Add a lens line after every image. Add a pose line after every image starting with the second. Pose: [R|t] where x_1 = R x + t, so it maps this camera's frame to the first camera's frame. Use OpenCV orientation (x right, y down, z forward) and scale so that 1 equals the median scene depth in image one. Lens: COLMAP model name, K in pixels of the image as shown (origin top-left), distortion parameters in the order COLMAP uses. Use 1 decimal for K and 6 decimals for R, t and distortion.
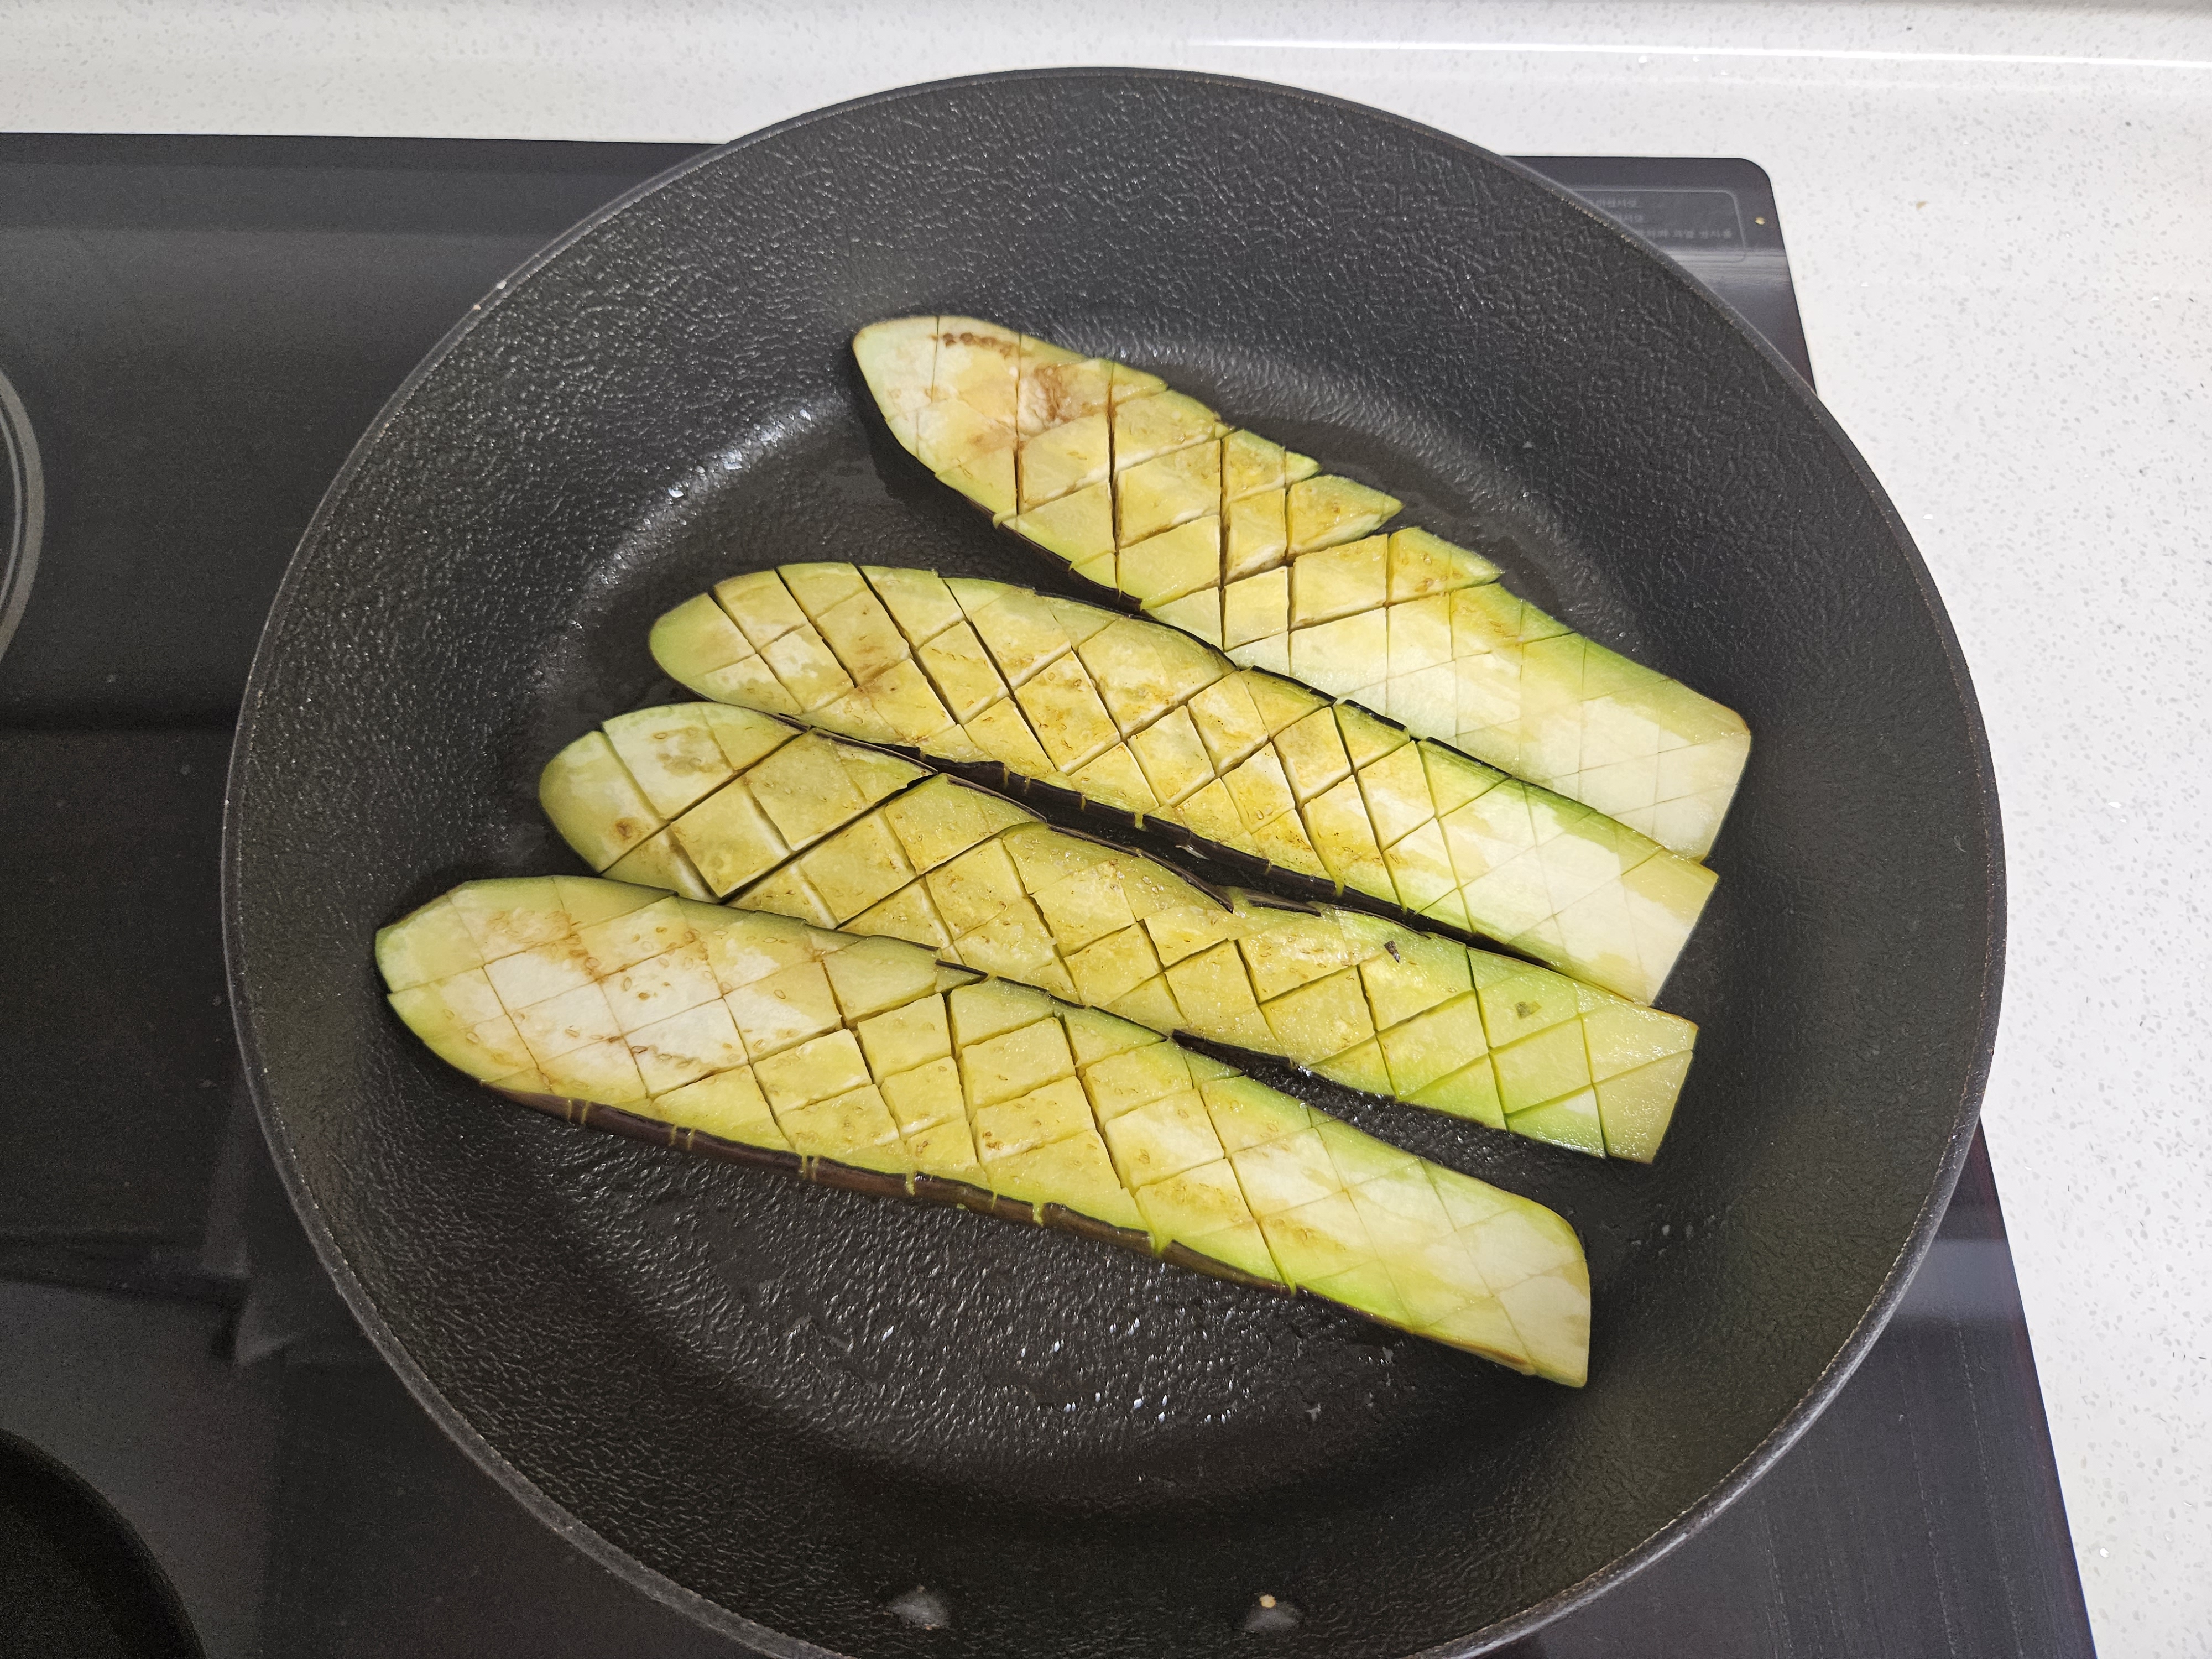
lens RADIAL K [[1591.2, 0, 1106.0], [0, 1591.2, 829.5], [0, 0, 1]] dist [-0.020887, -0.001157]
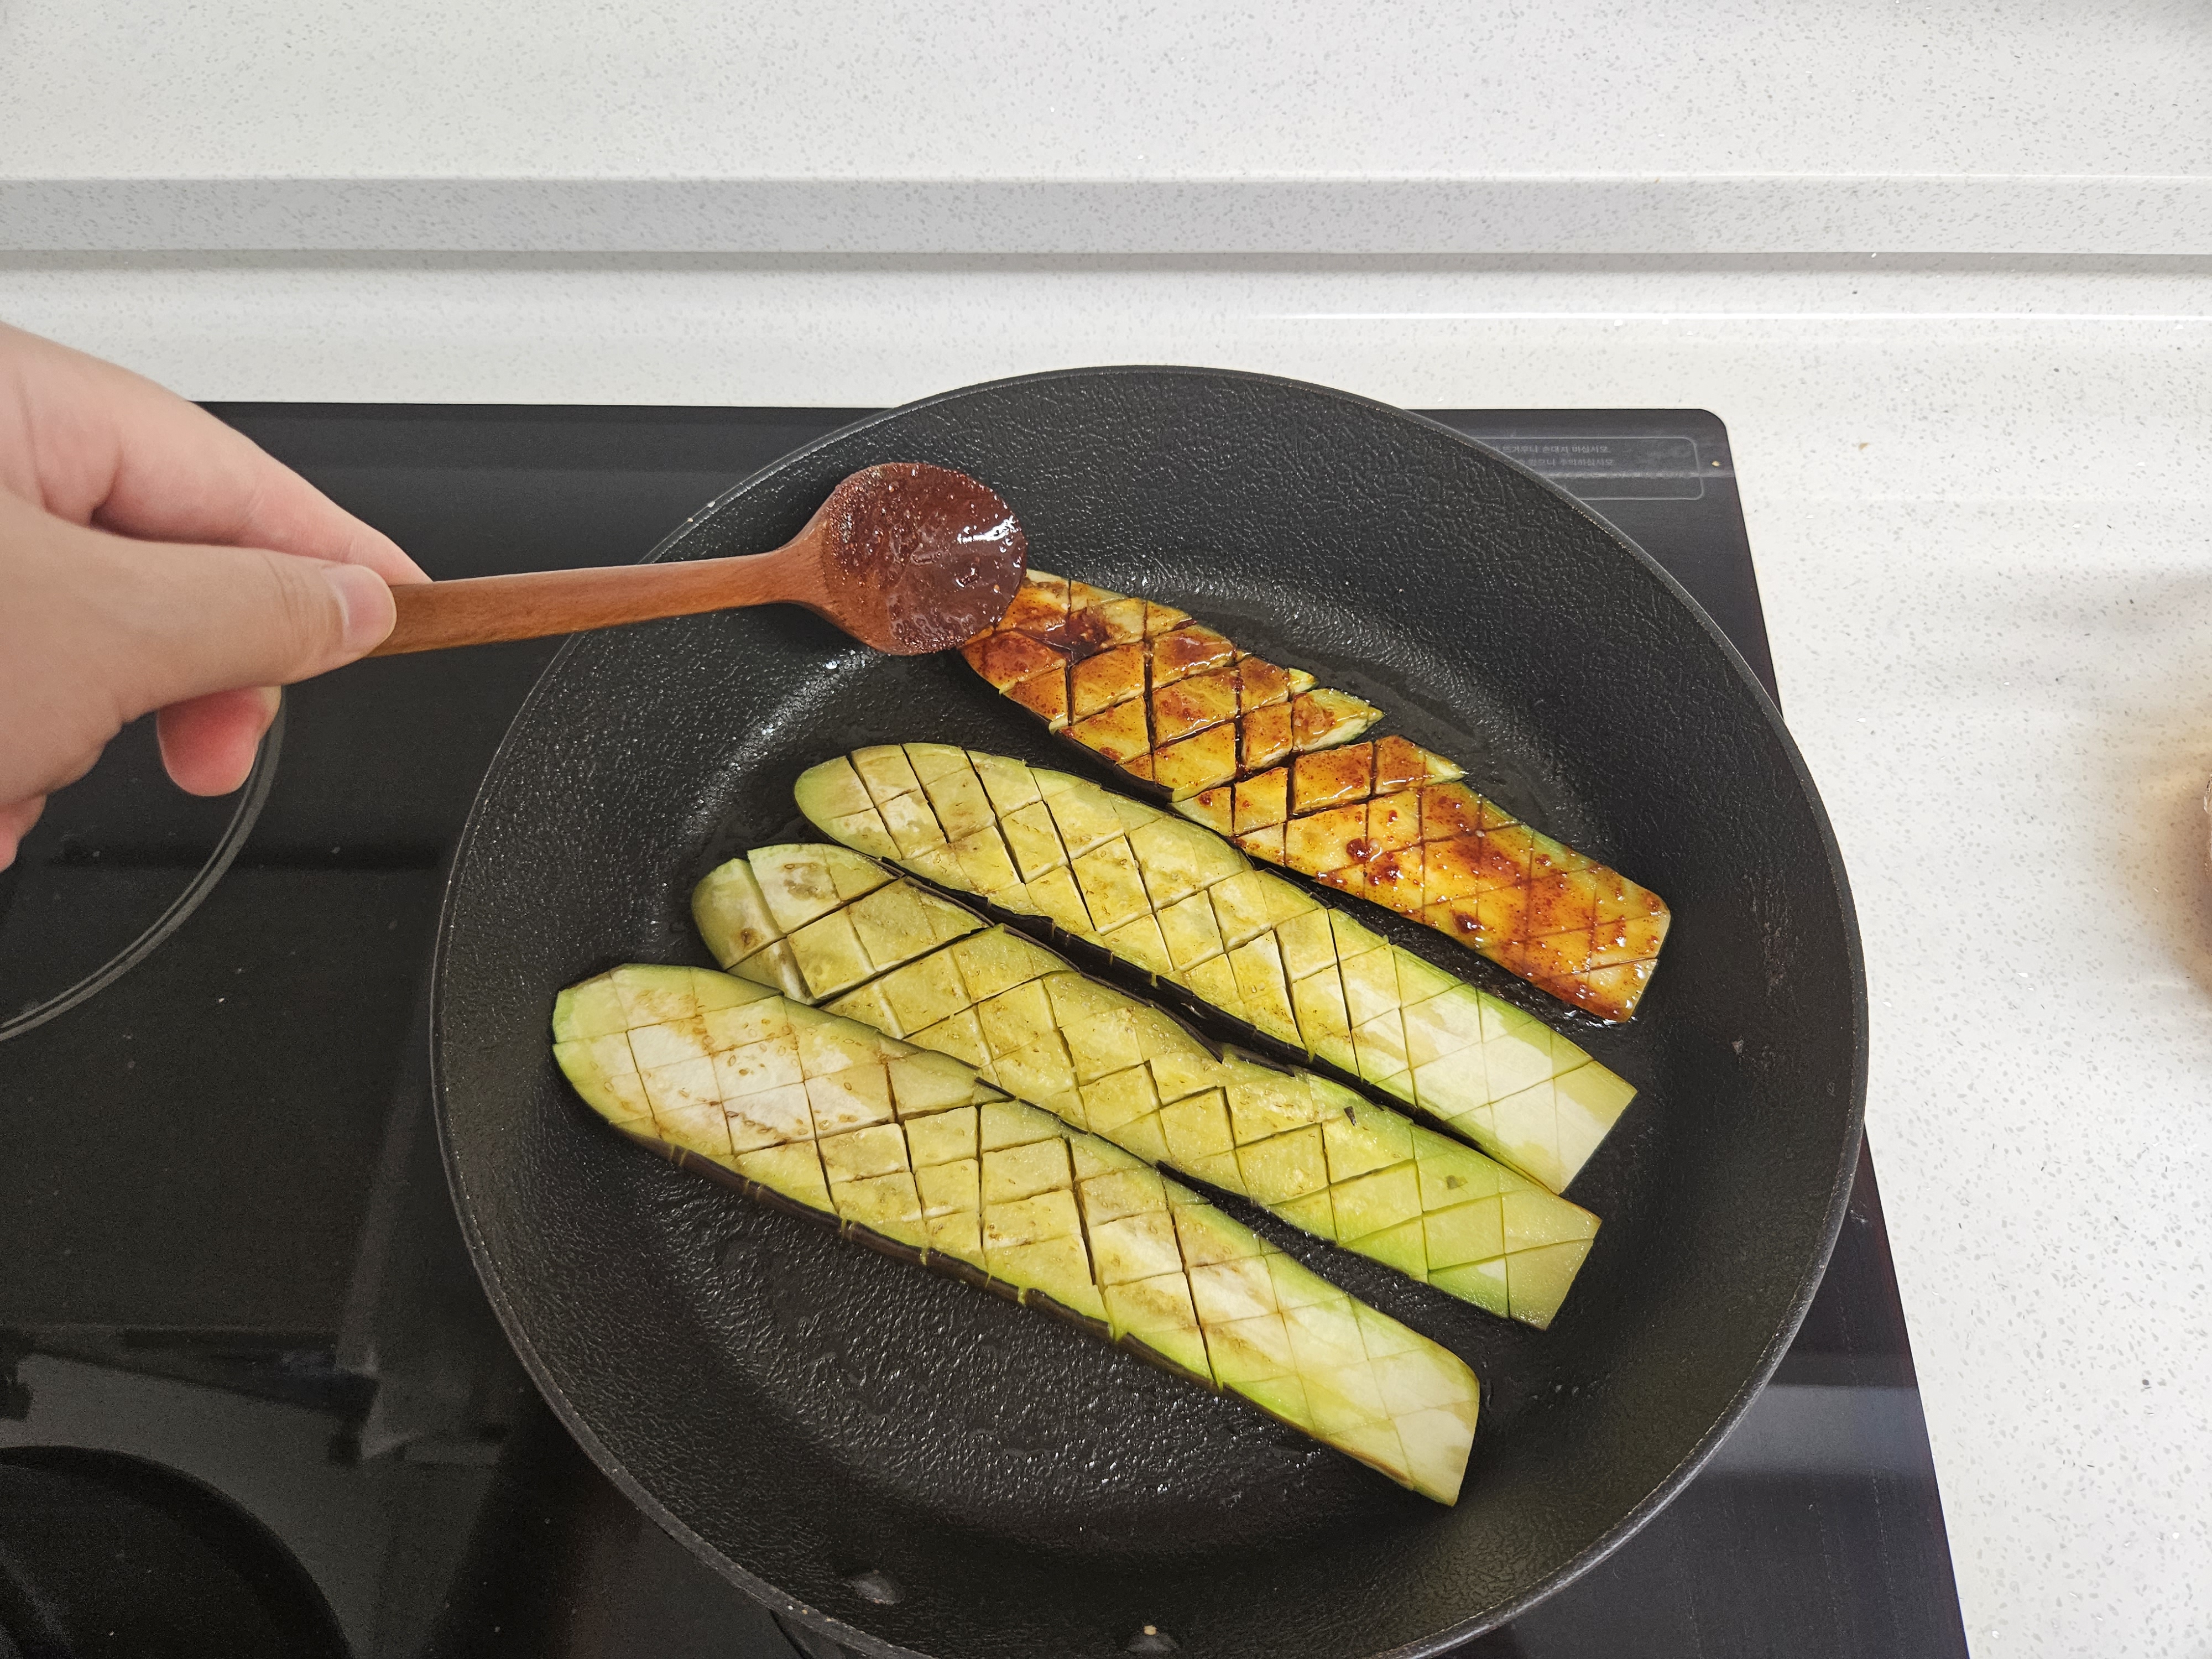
lens RADIAL K [[1591.2, 0, 1106.0], [0, 1591.2, 829.5], [0, 0, 1]] dist [-0.020887, -0.001157]
pose [[0.986976, 0.113599, -0.113904, 0.109108], [-0.122335, 0.989810, -0.072869, -0.027549], [0.104466, 0.085855, 0.990816, -0.217234]]
